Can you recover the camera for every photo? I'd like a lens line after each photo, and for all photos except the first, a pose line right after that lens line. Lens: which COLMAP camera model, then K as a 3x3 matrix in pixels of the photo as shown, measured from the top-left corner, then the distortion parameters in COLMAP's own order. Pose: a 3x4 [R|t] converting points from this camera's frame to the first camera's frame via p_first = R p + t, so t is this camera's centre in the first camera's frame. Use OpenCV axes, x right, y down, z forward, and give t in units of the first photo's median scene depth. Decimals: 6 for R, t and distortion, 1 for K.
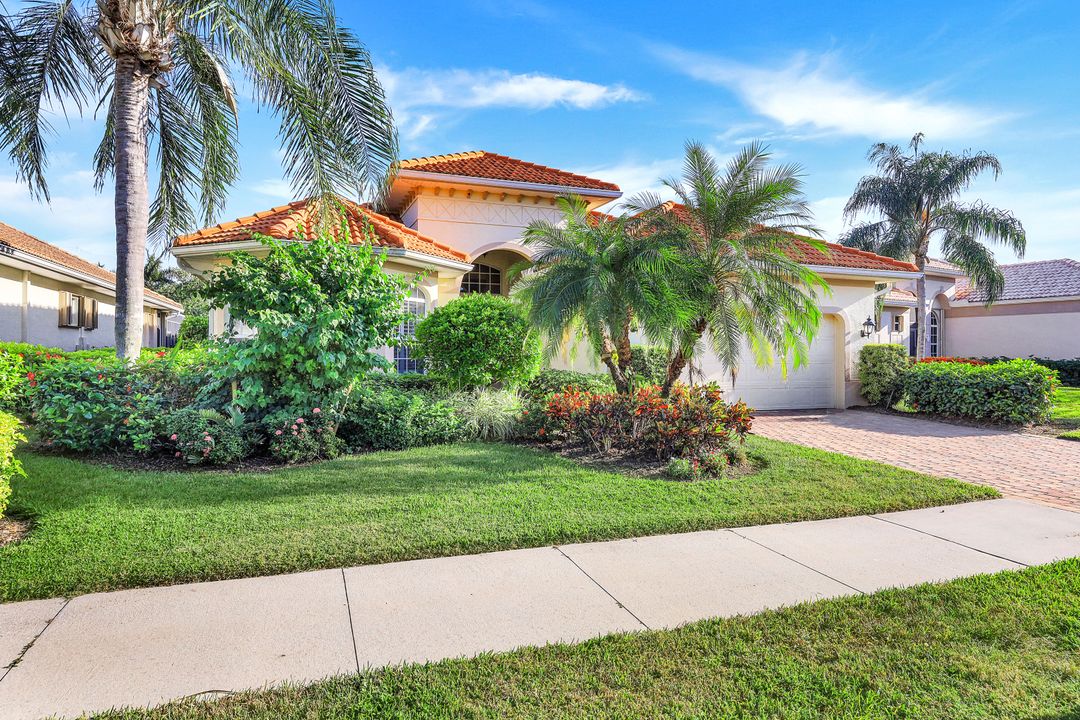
lens RADIAL K [[660.9, 0, 543.6], [0, 660.9, 362.3], [0, 0, 1]] dist [0.006142, 0.001055]
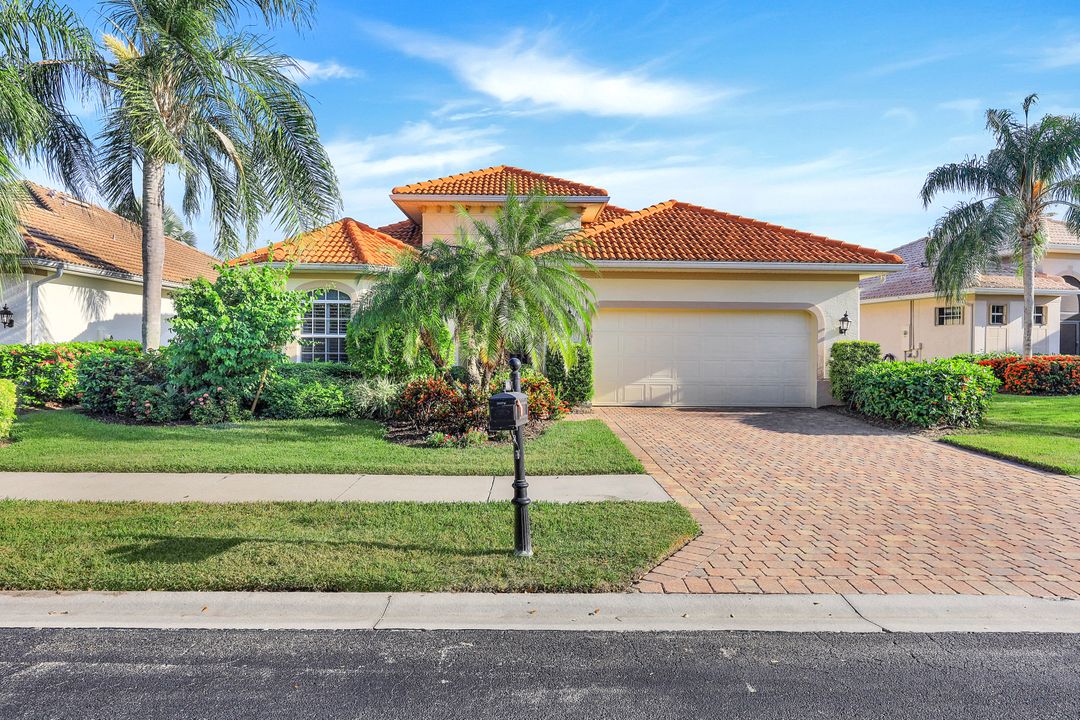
lens RADIAL K [[711.5, 0, 540.3], [0, 711.5, 359.4], [0, 0, 1]] dist [-0.006680, 0.000765]
pose [[0.942562, 0.008494, -0.333922, 0.743796], [-0.008200, 0.999964, 0.002290, -0.000066], [0.333929, 0.000580, 0.942598, -0.198645]]
